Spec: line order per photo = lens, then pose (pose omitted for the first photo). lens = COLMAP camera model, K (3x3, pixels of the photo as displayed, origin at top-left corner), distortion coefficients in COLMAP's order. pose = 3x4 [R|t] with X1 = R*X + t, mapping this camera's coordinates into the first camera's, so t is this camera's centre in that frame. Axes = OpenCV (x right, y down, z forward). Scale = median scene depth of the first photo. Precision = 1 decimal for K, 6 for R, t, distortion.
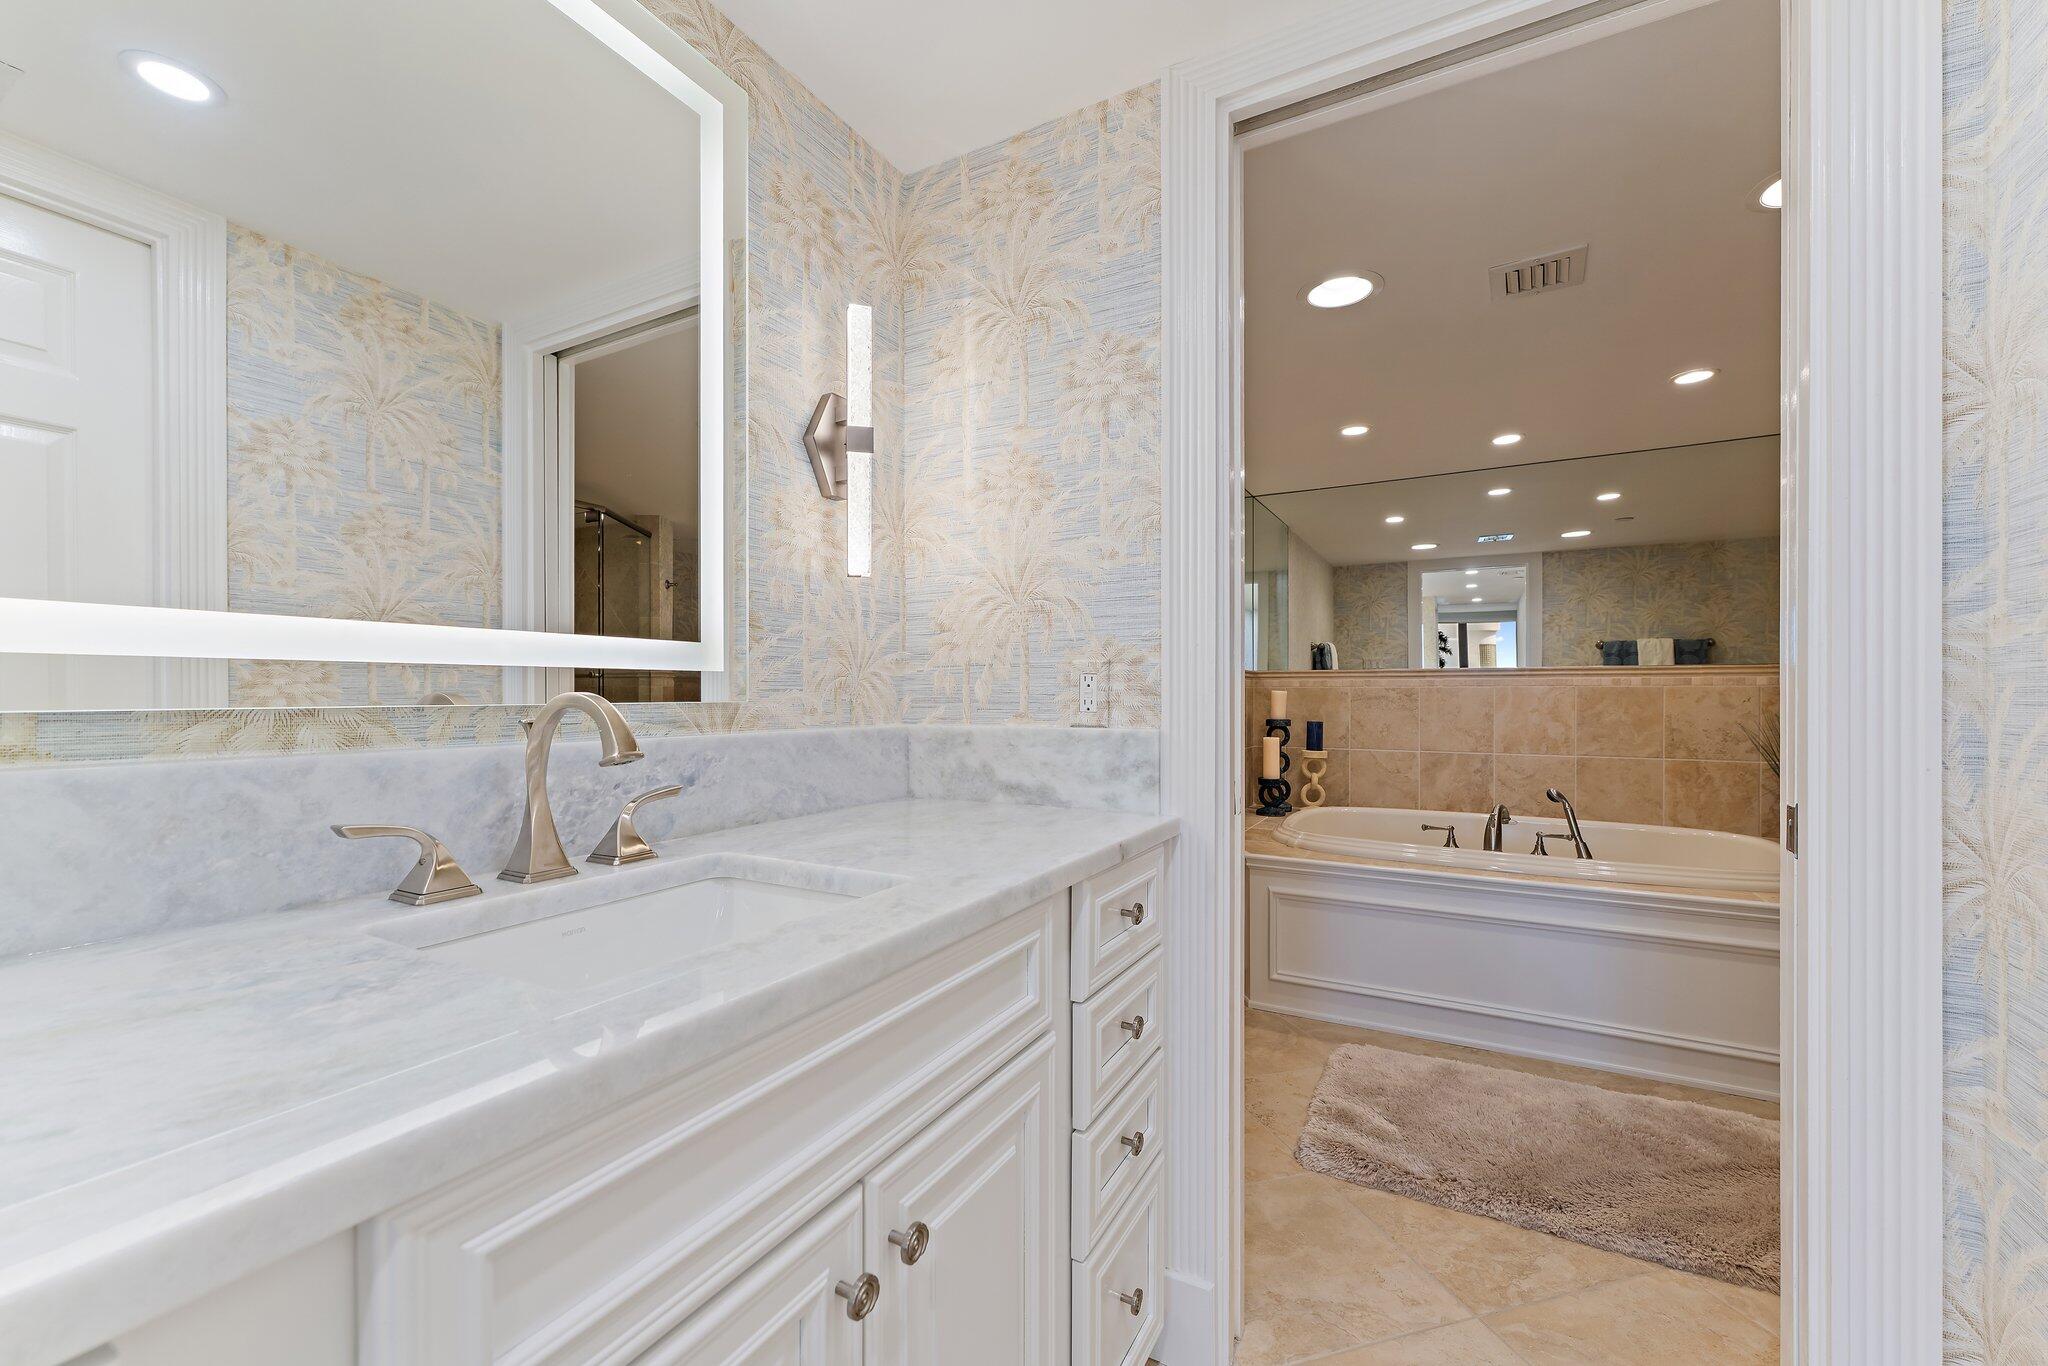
lens RADIAL K [[829.8, 0, 1012.8], [0, 829.8, 692.7], [0, 0, 1]] dist [0.011480, -0.000411]
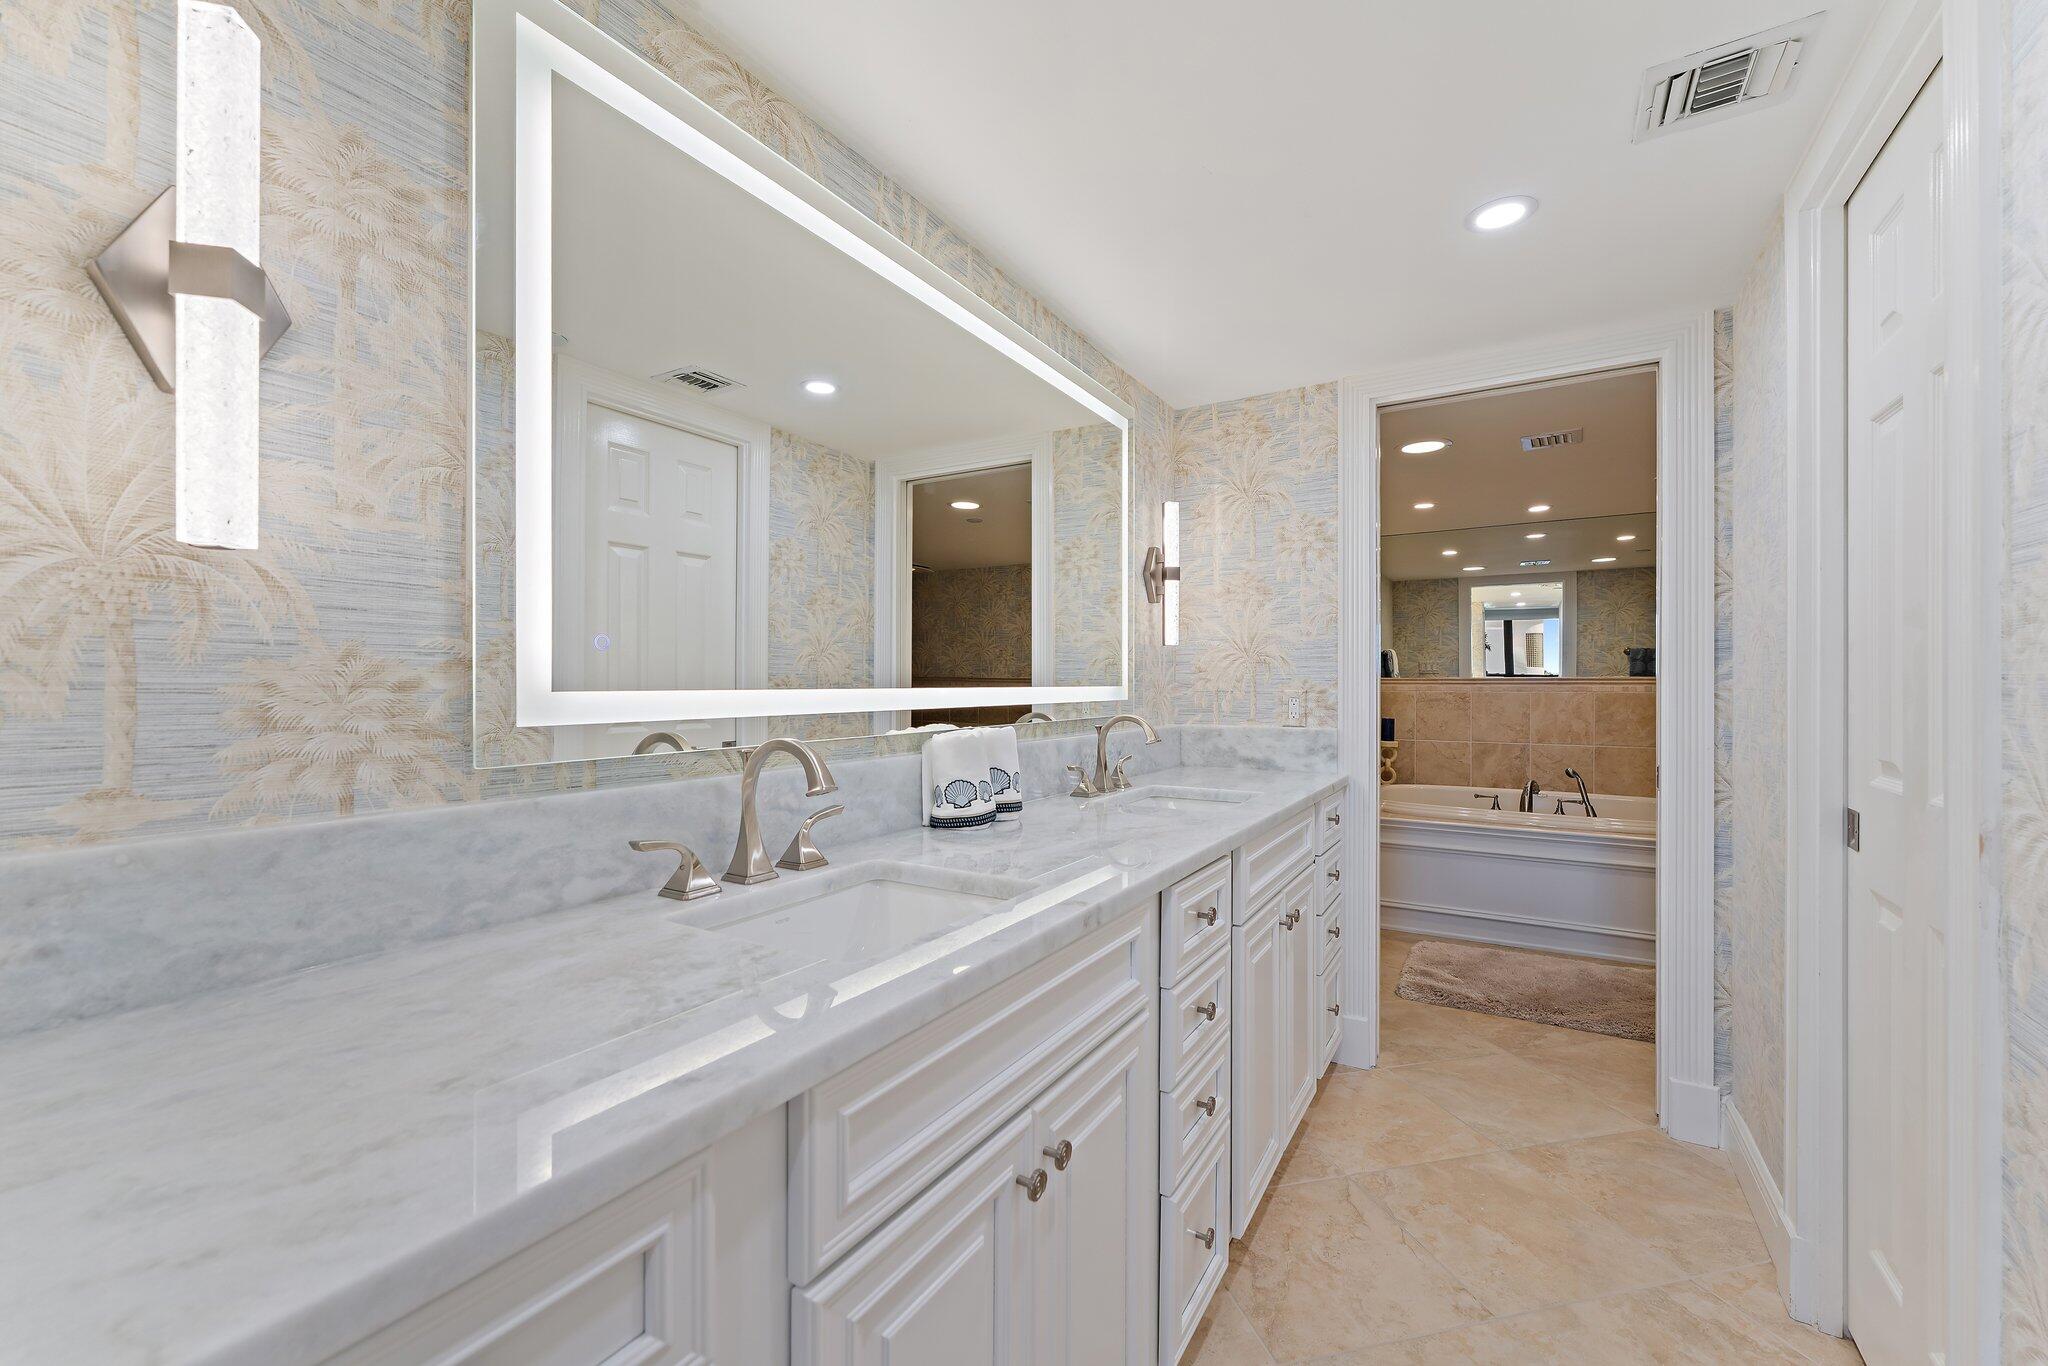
lens RADIAL K [[841.9, 0, 1024.0], [0, 841.9, 683.0], [0, 0, 1]] dist [0.021833, -0.000030]
pose [[0.999687, 0.000434, -0.025030, -0.397475], [-0.000419, 1.000000, 0.000613, -0.049096], [0.025031, -0.000602, 0.999687, -0.765095]]
